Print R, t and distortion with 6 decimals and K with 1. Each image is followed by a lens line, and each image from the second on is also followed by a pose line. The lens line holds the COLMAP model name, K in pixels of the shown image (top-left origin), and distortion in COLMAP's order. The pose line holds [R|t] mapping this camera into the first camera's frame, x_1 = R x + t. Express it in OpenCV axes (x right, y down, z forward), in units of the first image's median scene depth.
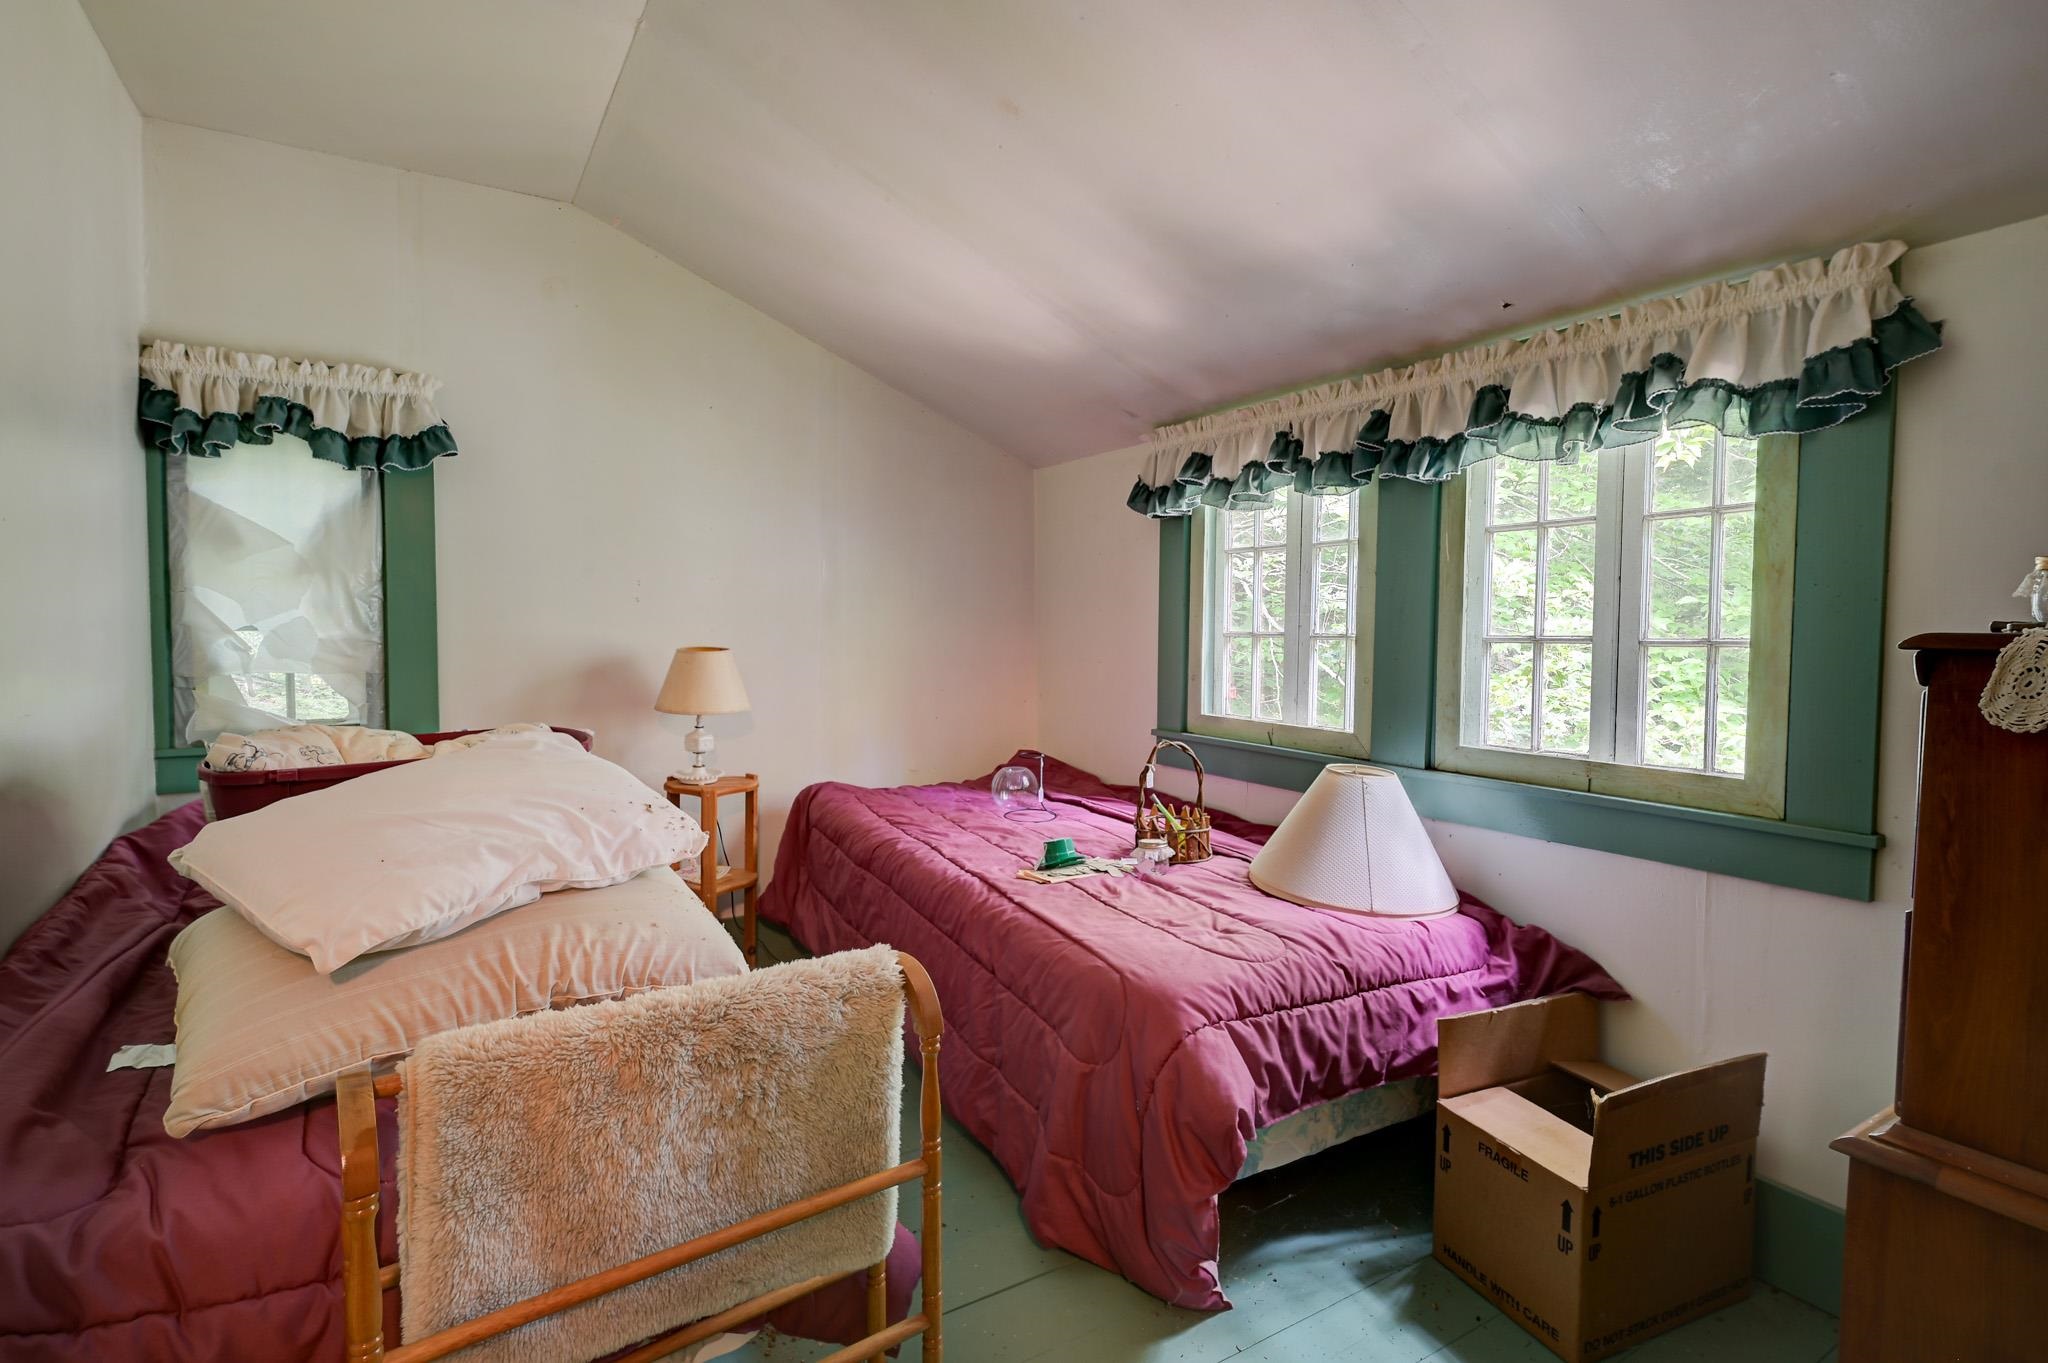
lens RADIAL K [[977.8, 0, 1029.1], [0, 977.8, 680.4], [0, 0, 1]] dist [-0.000076, 0.000360]
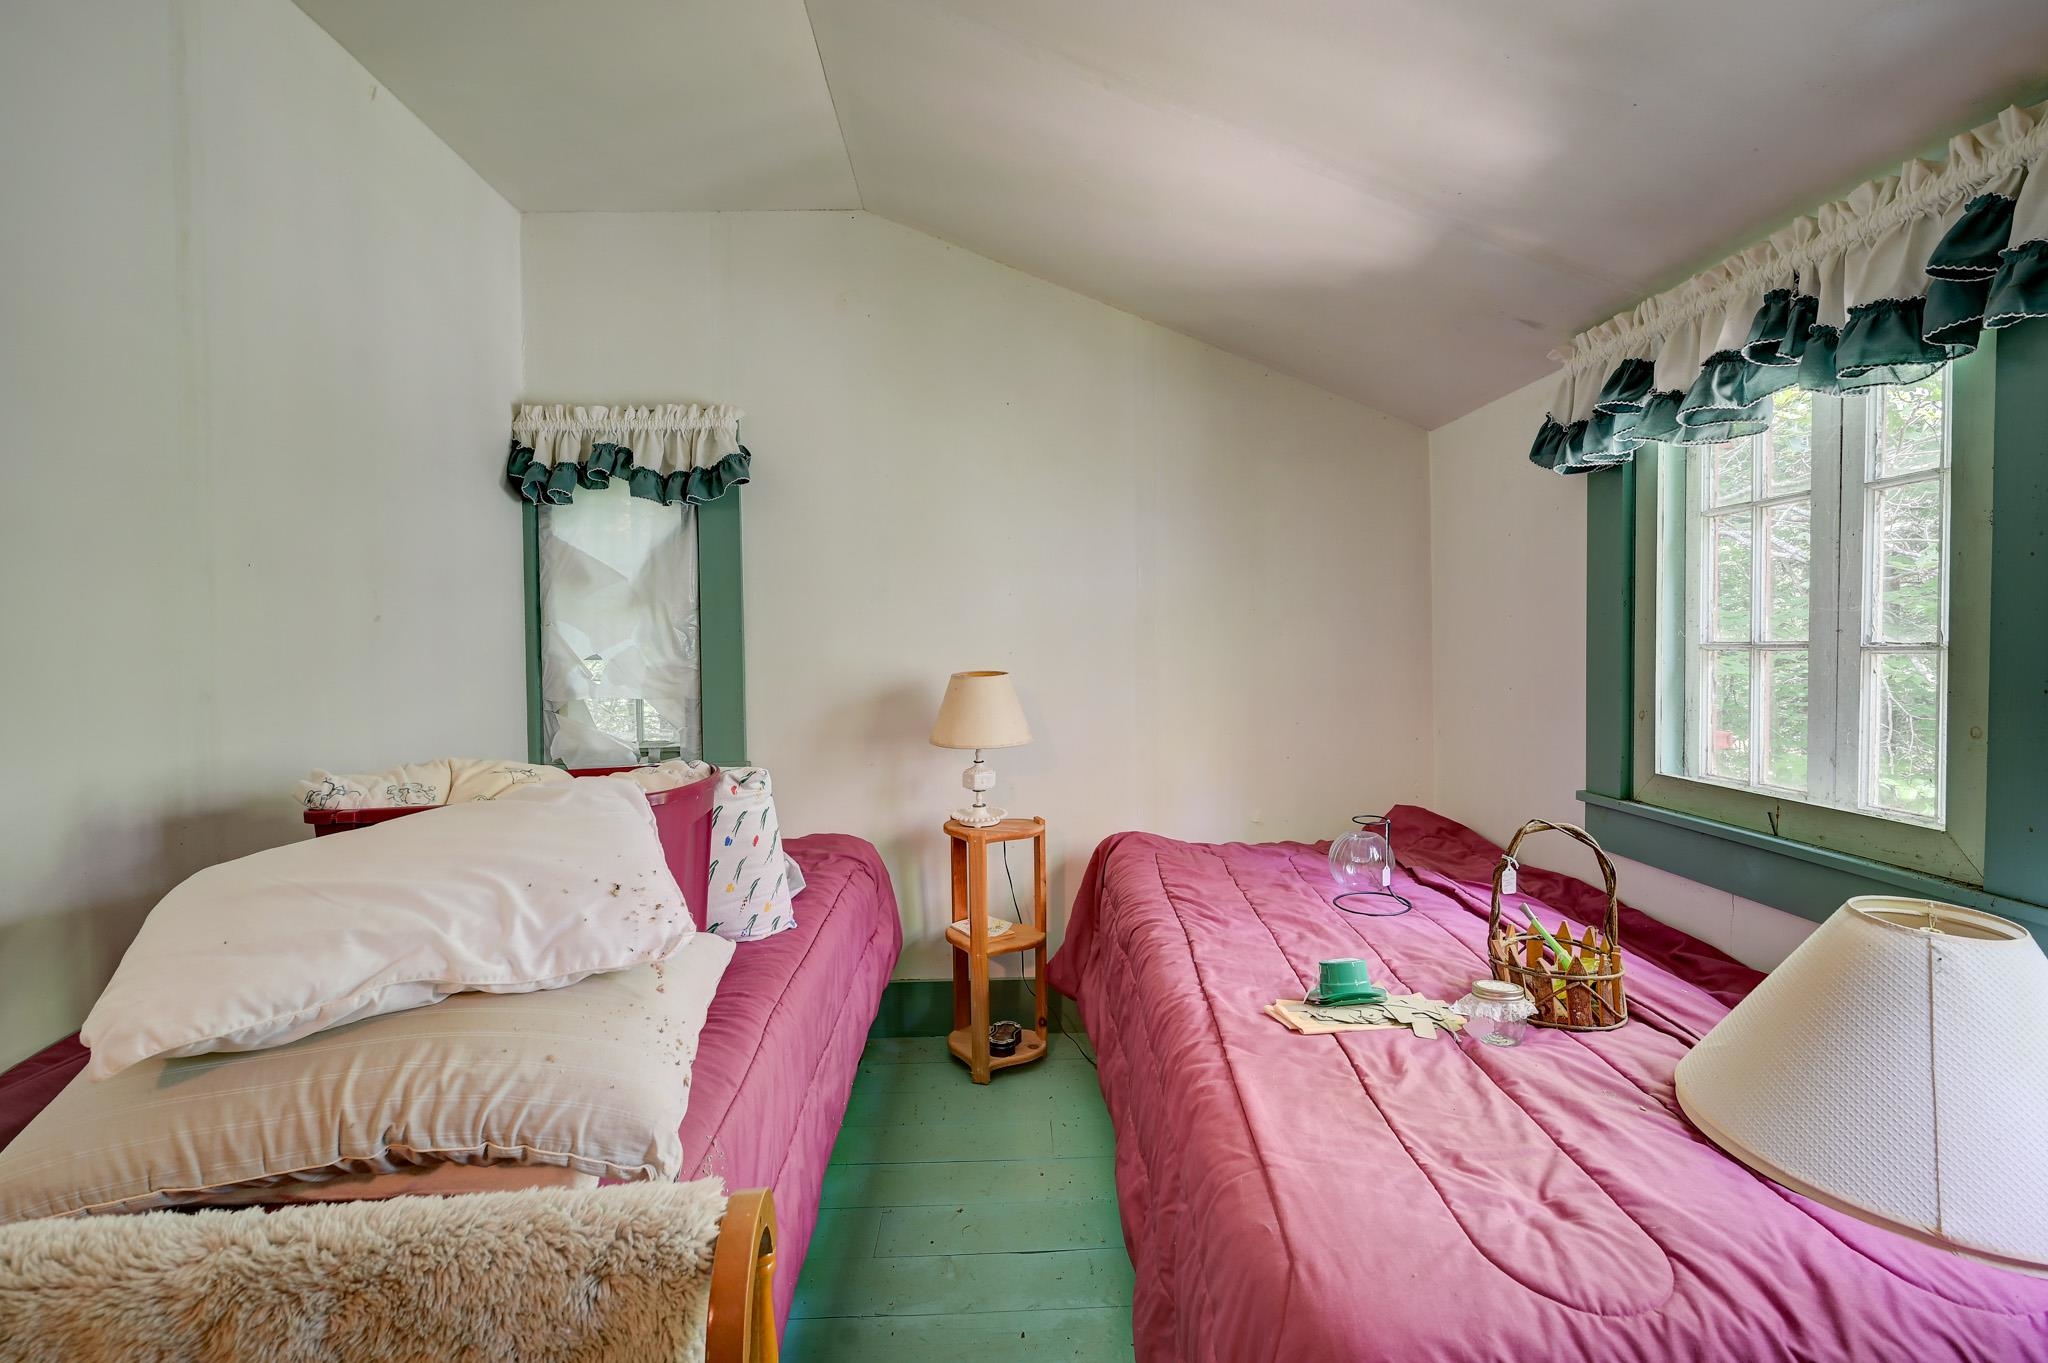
lens RADIAL K [[977.8, 0, 1018.6], [0, 977.8, 675.7], [0, 0, 1]] dist [-0.000076, 0.000360]
pose [[0.866948, -0.003393, -0.498388, 0.166610], [-0.007969, 0.999755, -0.020668, -0.014879], [0.498335, 0.021890, 0.866708, 0.302780]]
